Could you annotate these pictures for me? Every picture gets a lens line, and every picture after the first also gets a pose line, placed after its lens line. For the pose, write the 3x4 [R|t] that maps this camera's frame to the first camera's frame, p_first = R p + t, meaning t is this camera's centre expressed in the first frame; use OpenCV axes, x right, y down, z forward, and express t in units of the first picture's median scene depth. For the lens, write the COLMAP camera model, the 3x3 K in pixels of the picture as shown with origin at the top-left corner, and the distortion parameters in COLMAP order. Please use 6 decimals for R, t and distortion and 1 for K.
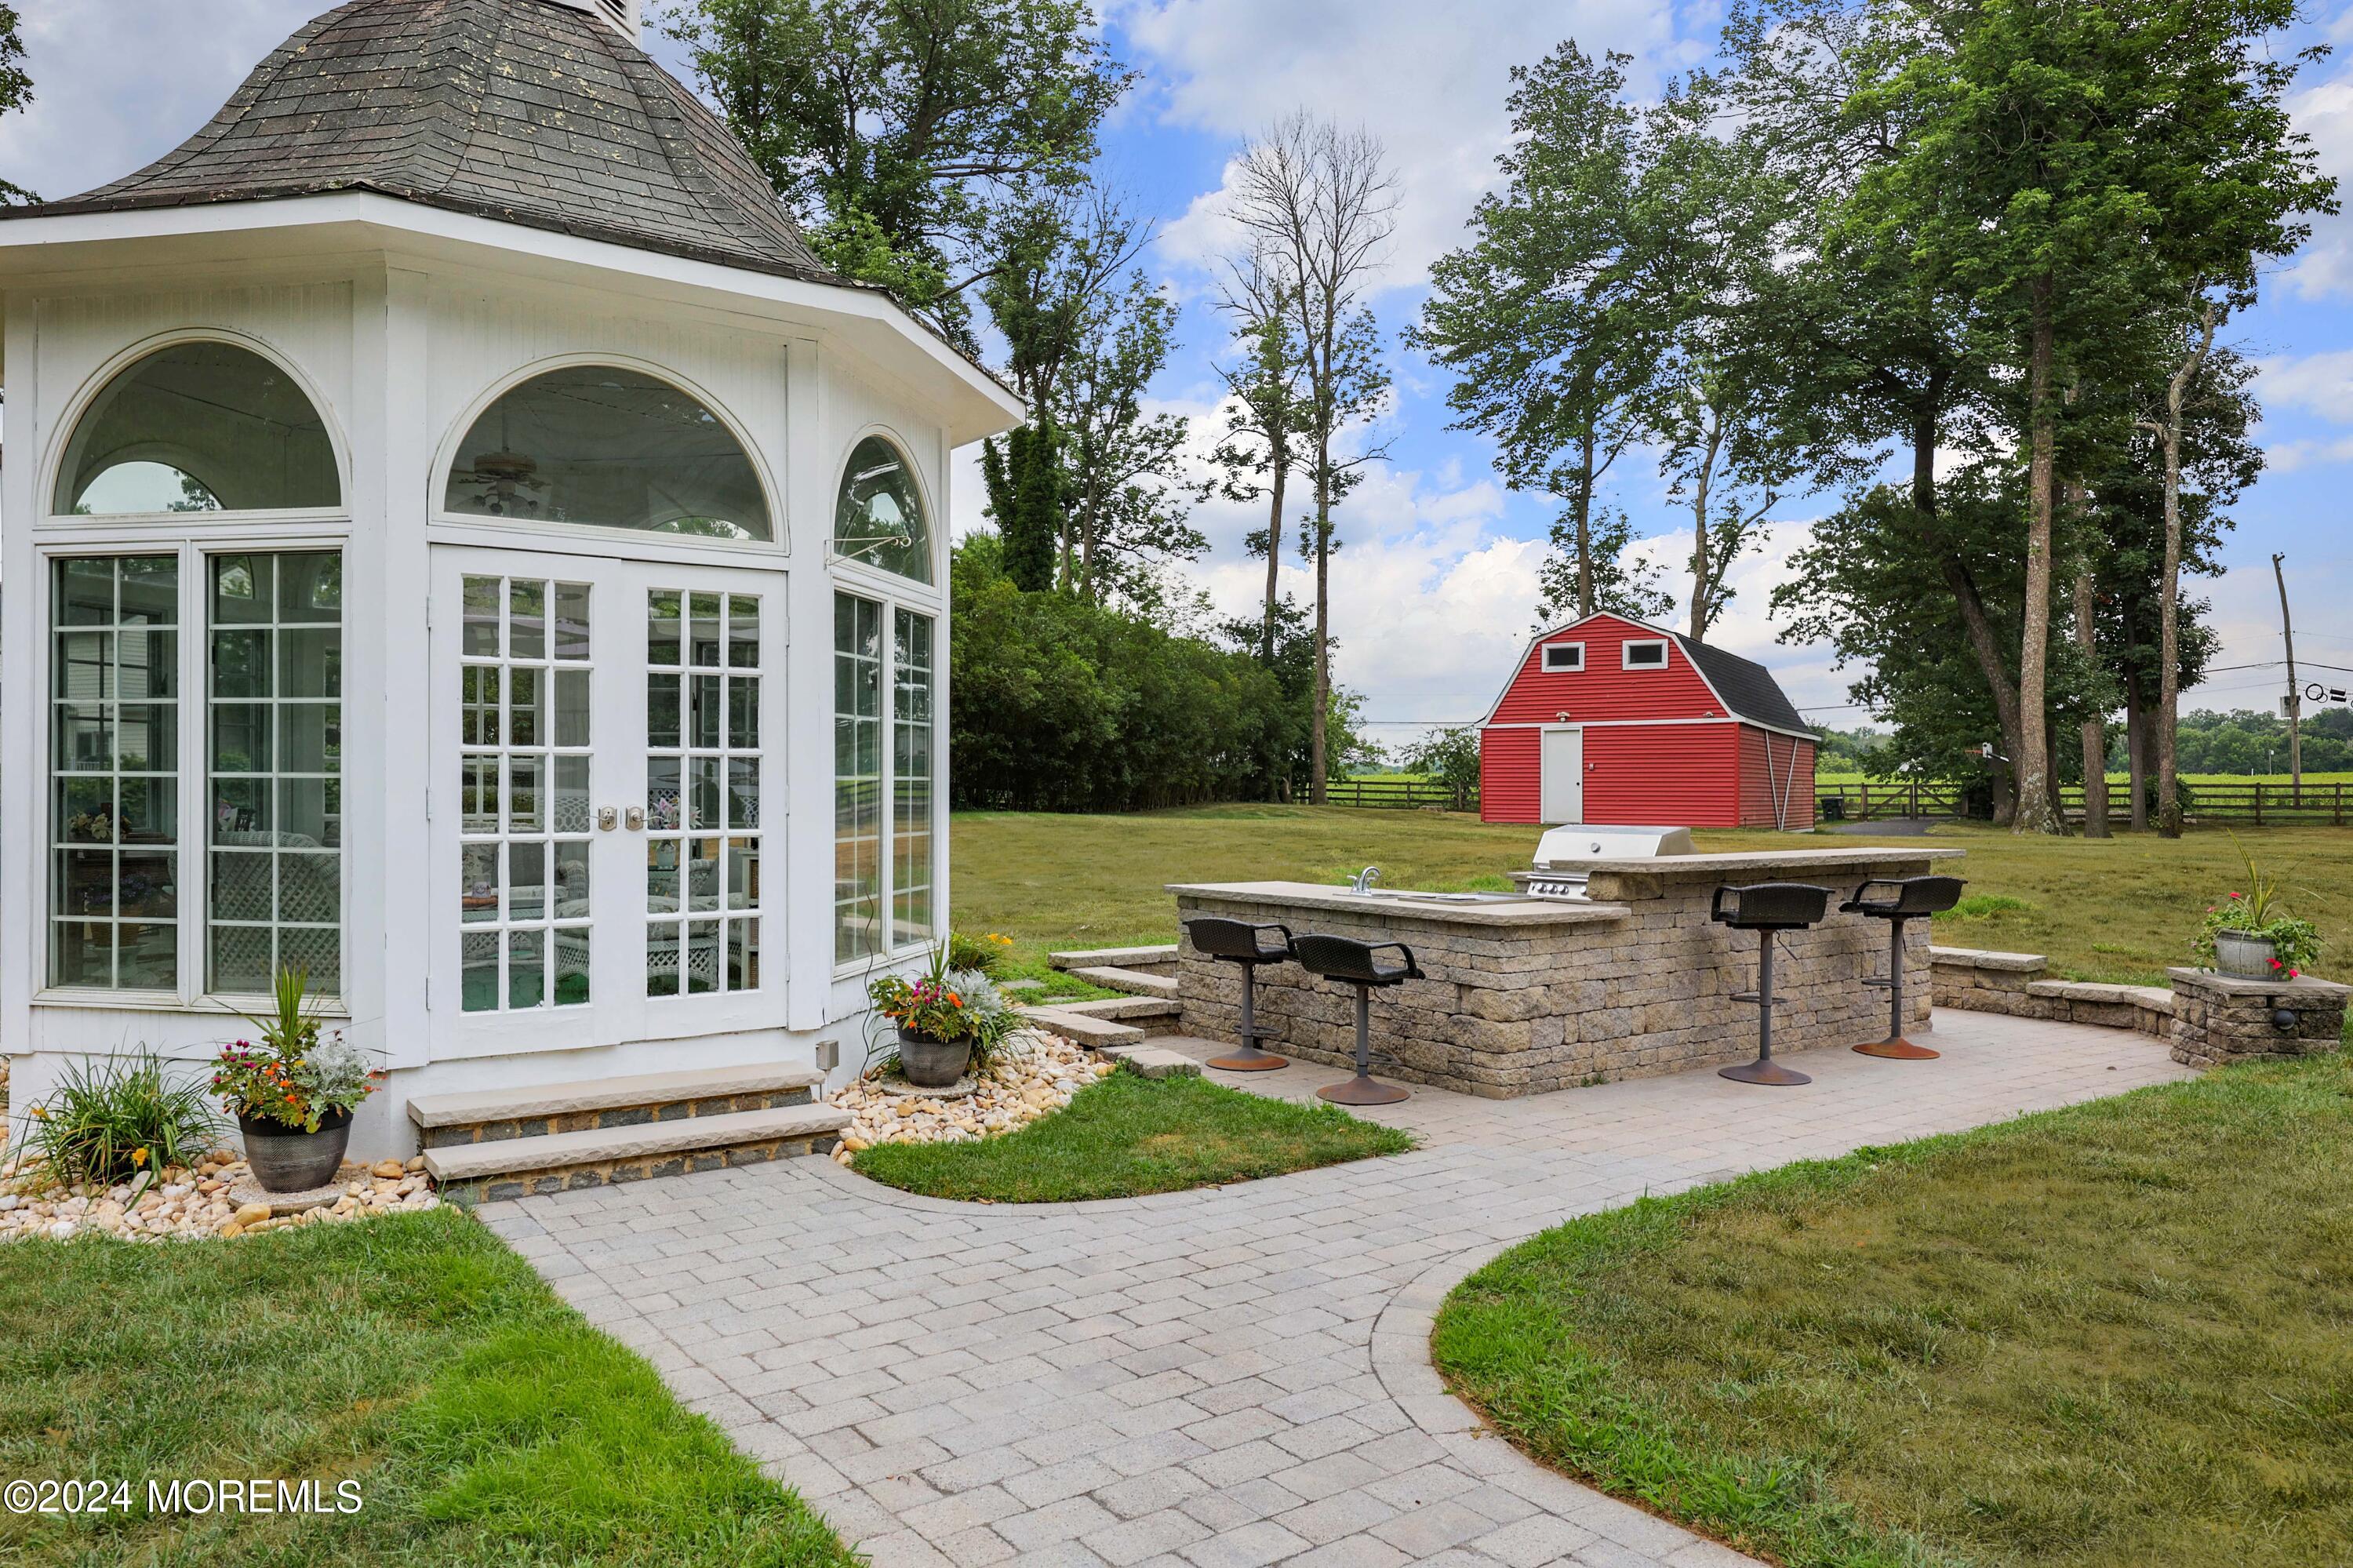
lens RADIAL K [[1680.0, 0, 1143.3], [0, 1680.0, 795.1], [0, 0, 1]] dist [0.004923, -0.001457]
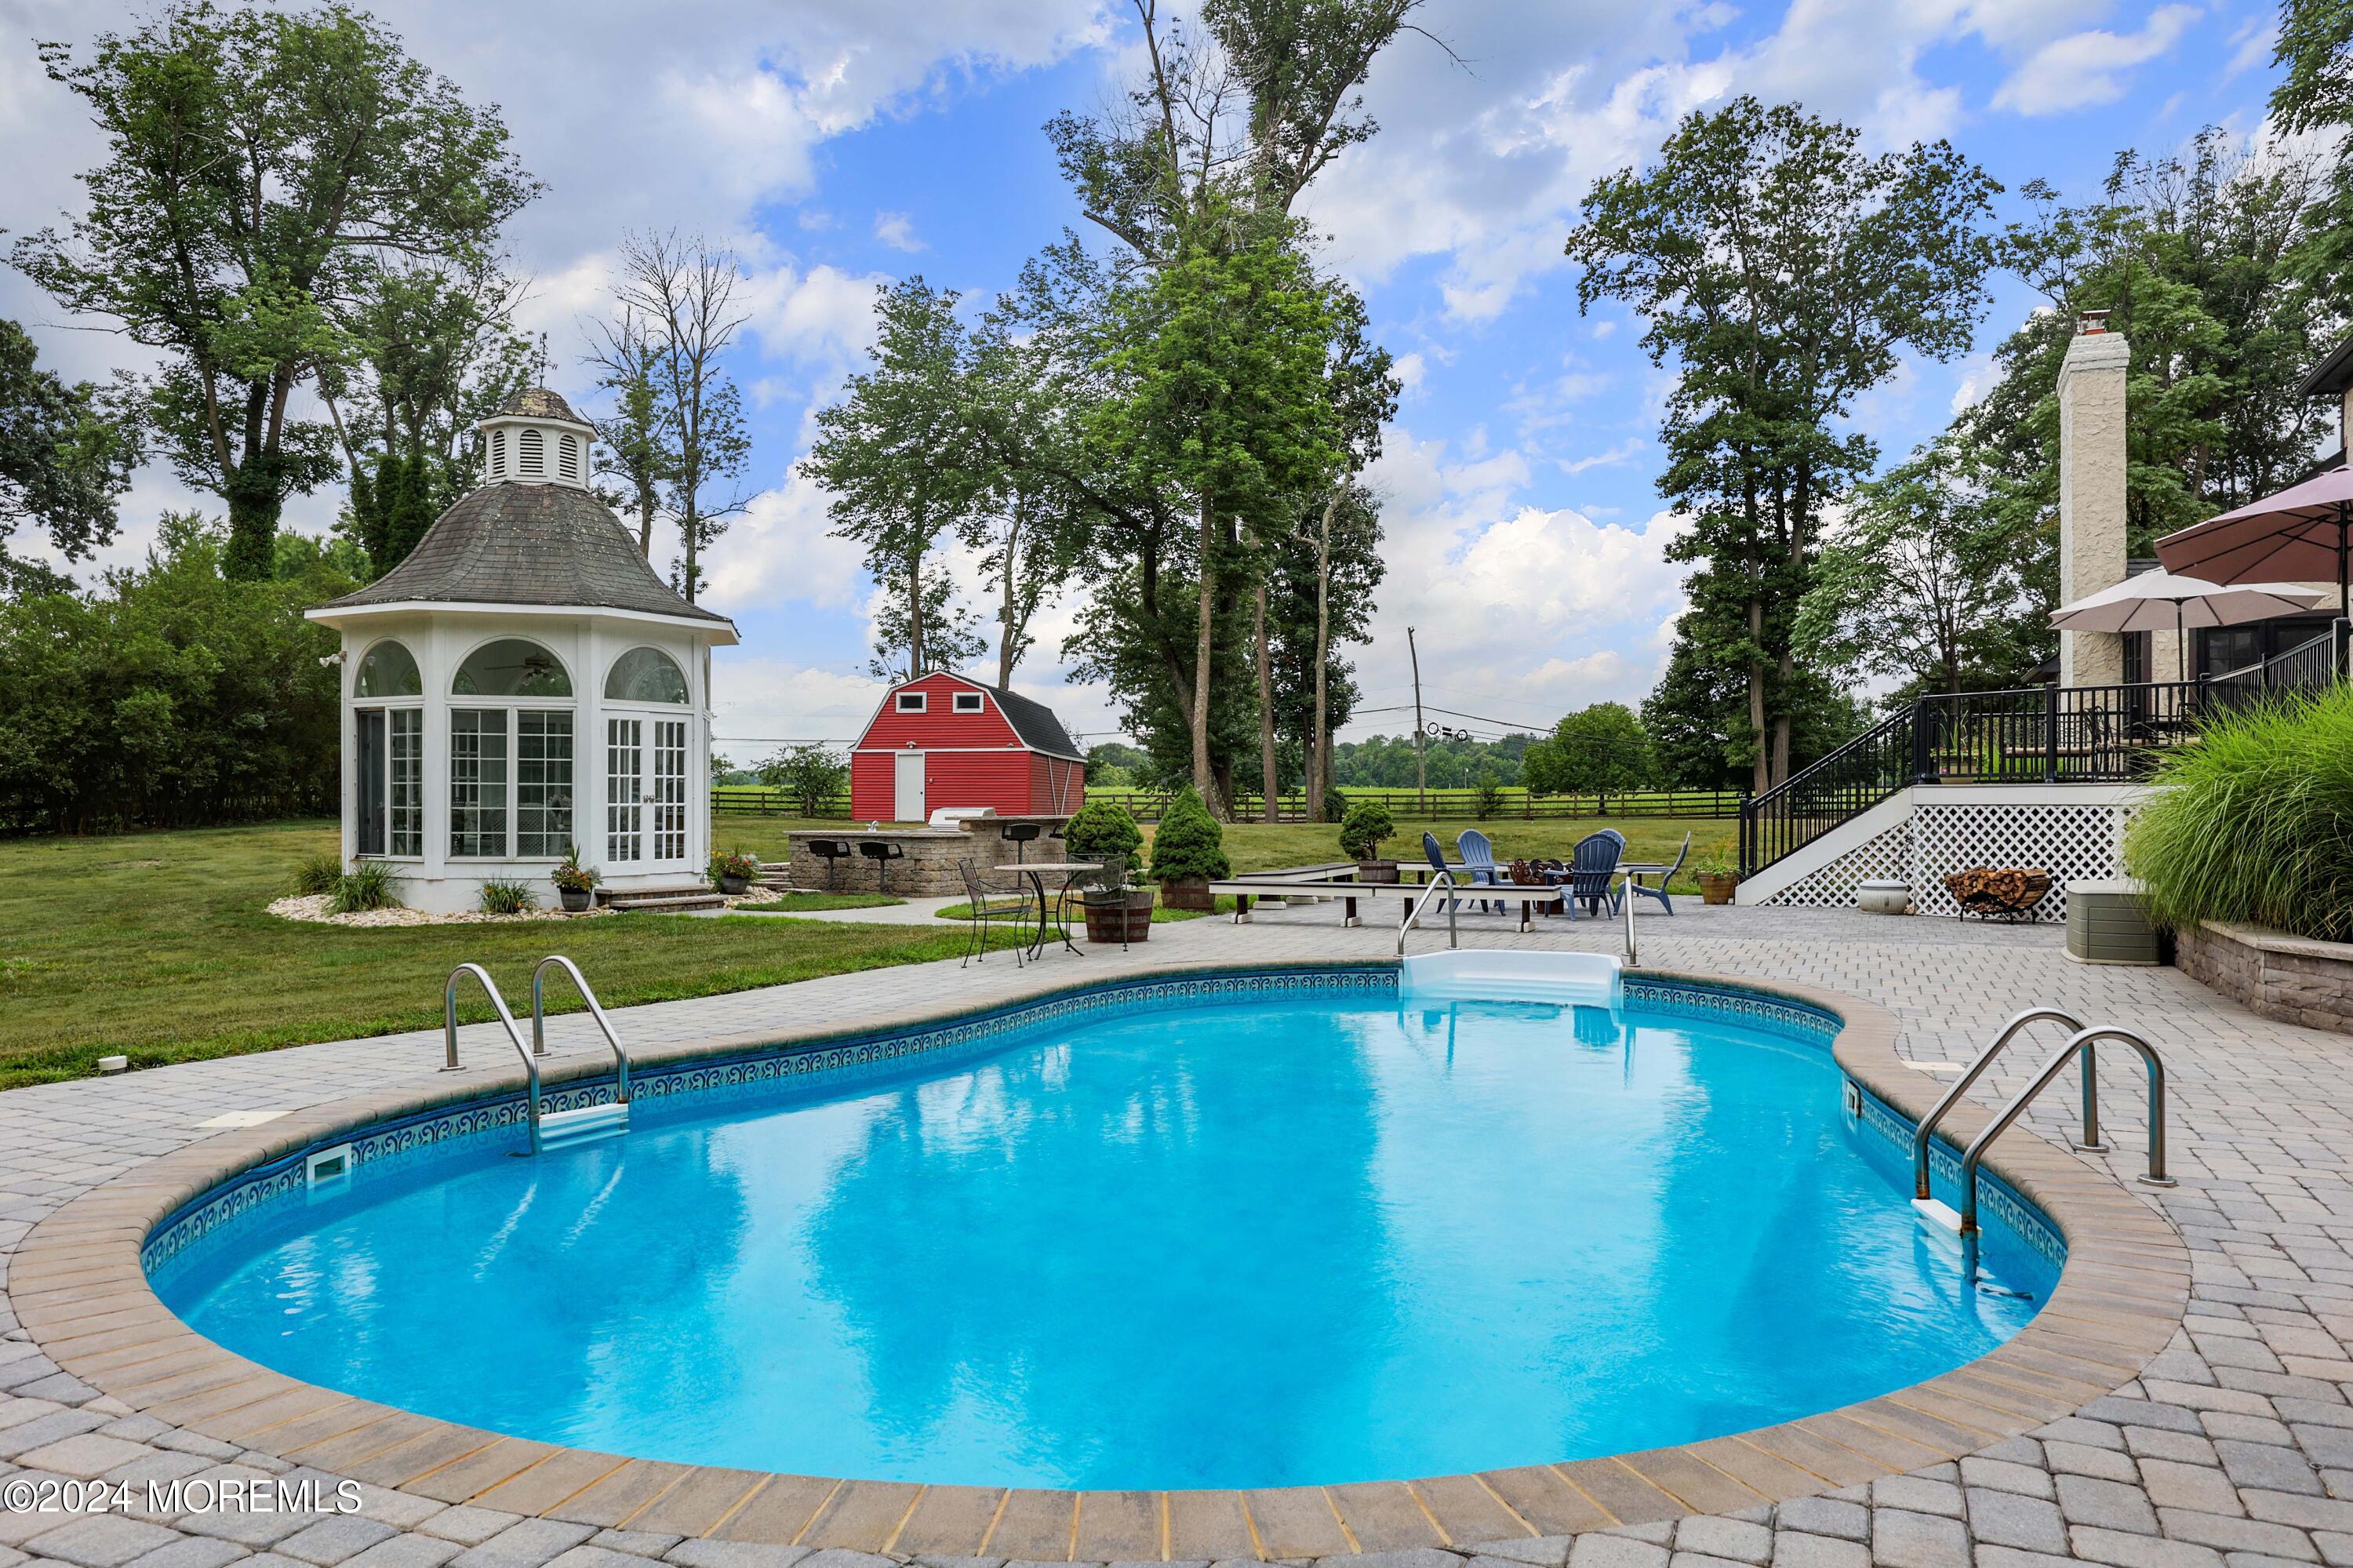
lens RADIAL K [[1569.3, 0, 1240.4], [0, 1569.3, 759.1], [0, 0, 1]] dist [-0.003440, -0.000457]
pose [[0.893228, 0.010885, 0.449472, -0.036981], [0.002454, 0.999574, -0.029082, 0.001567], [-0.449597, 0.027080, 0.892821, -0.115985]]
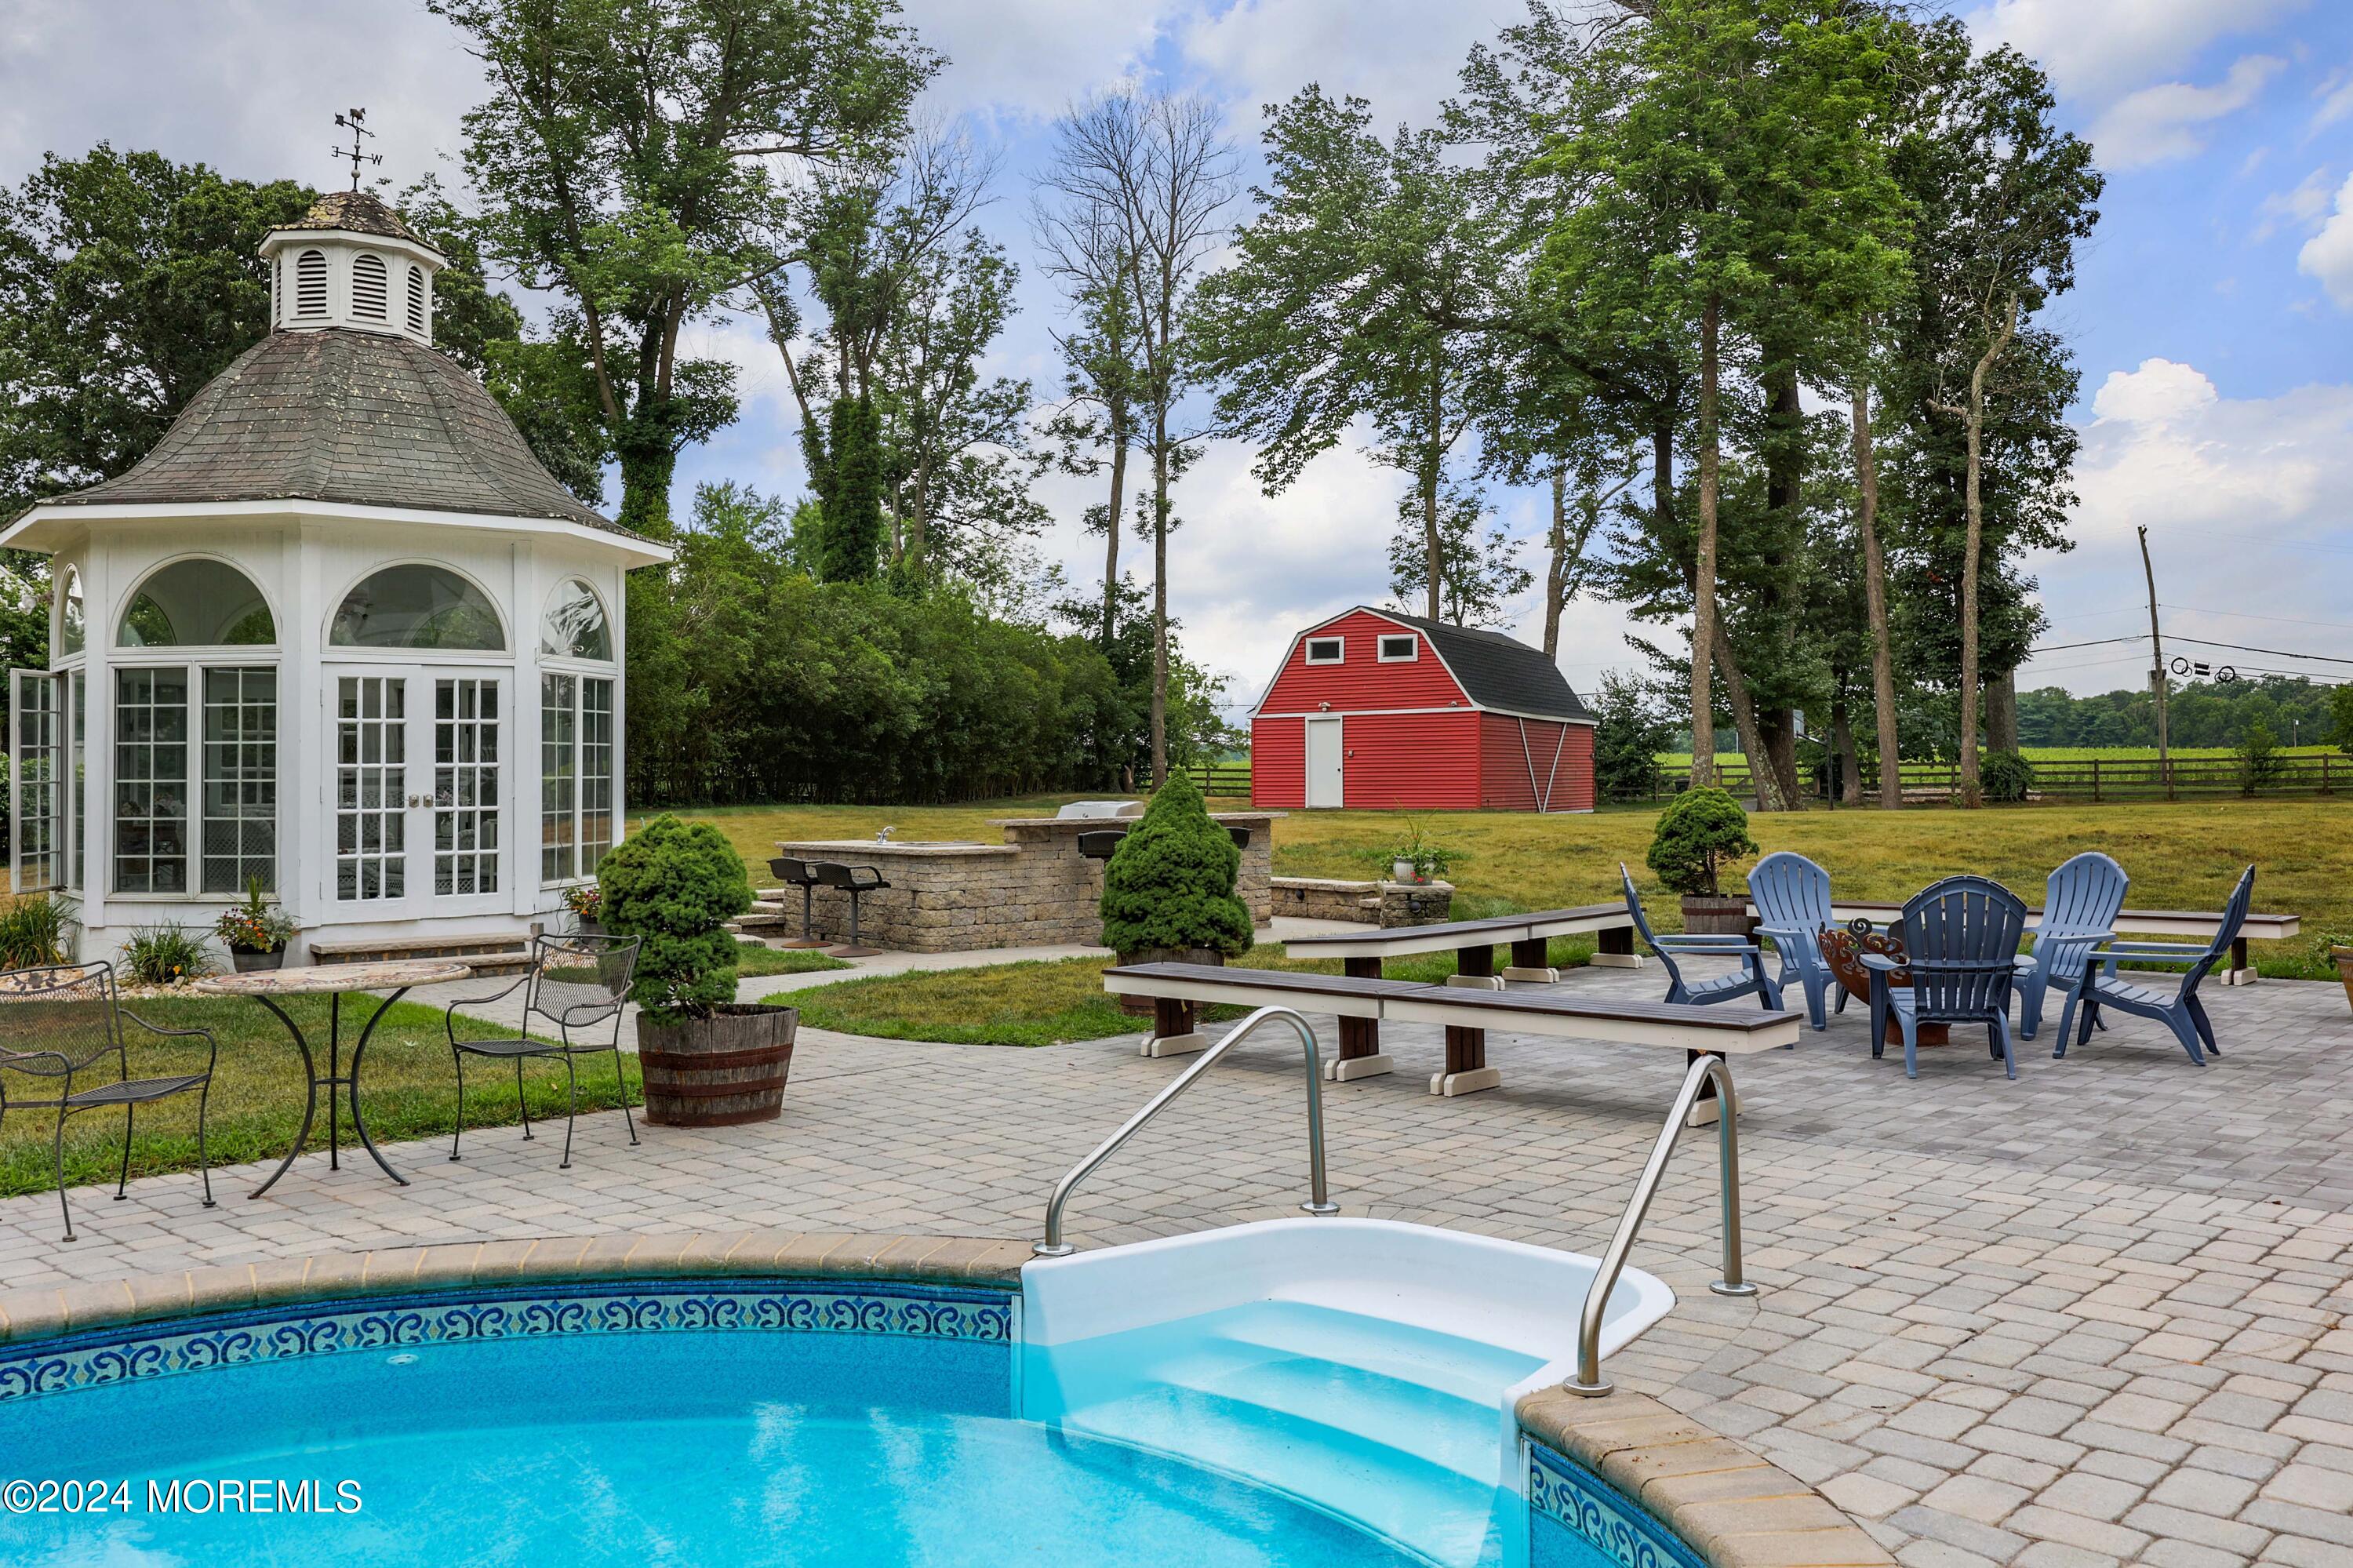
lens RADIAL K [[1890.7, 0, 1182.8], [0, 1890.7, 721.6], [0, 0, 1]] dist [-0.000522, 0.003917]
pose [[0.995948, -0.009949, 0.089375, 0.021209], [0.012938, 0.999374, -0.032927, 0.000340], [-0.088992, 0.033950, 0.995454, -0.071777]]
